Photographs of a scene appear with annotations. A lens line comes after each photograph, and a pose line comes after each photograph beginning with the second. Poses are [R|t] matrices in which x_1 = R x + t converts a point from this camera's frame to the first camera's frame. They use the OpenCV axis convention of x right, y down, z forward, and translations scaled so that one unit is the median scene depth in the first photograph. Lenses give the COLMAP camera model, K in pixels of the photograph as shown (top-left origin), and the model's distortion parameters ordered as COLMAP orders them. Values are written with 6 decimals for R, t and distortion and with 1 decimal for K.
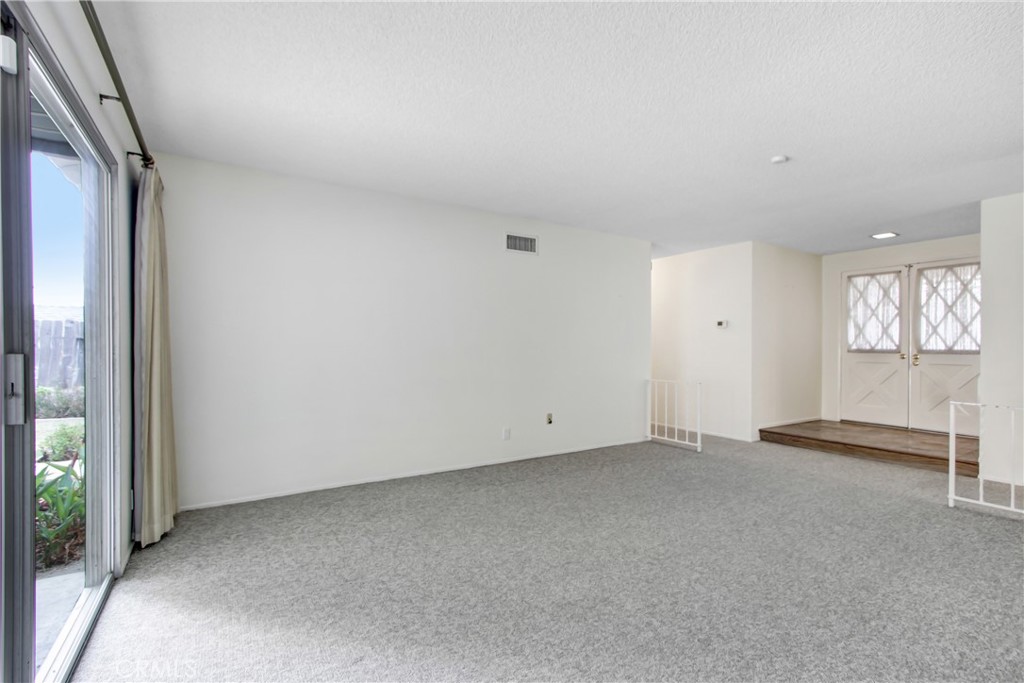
lens RADIAL K [[481.5, 0, 512.0], [0, 481.5, 341.5], [0, 0, 1]] dist [-0.021396, 0.000352]
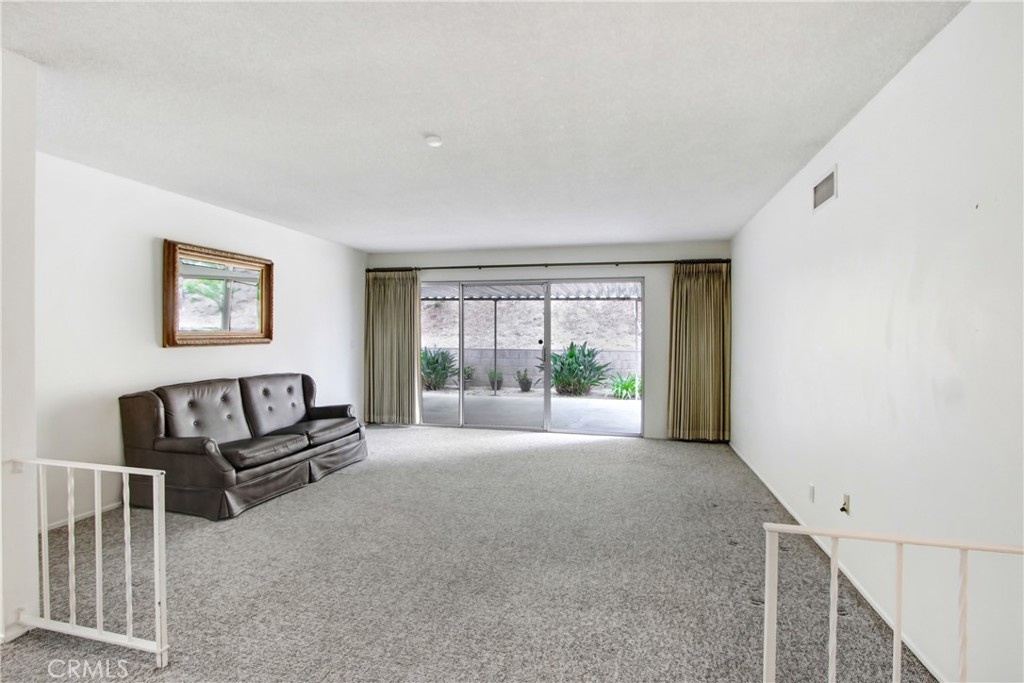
lens RADIAL K [[481.5, 0, 512.0], [0, 481.5, 341.5], [0, 0, 1]] dist [-0.021396, 0.000352]
pose [[-0.719420, 0.001463, -0.694573, 1.141989], [-0.001007, 0.999995, 0.003150, -0.020937], [0.694574, 0.002966, -0.719415, 1.858322]]
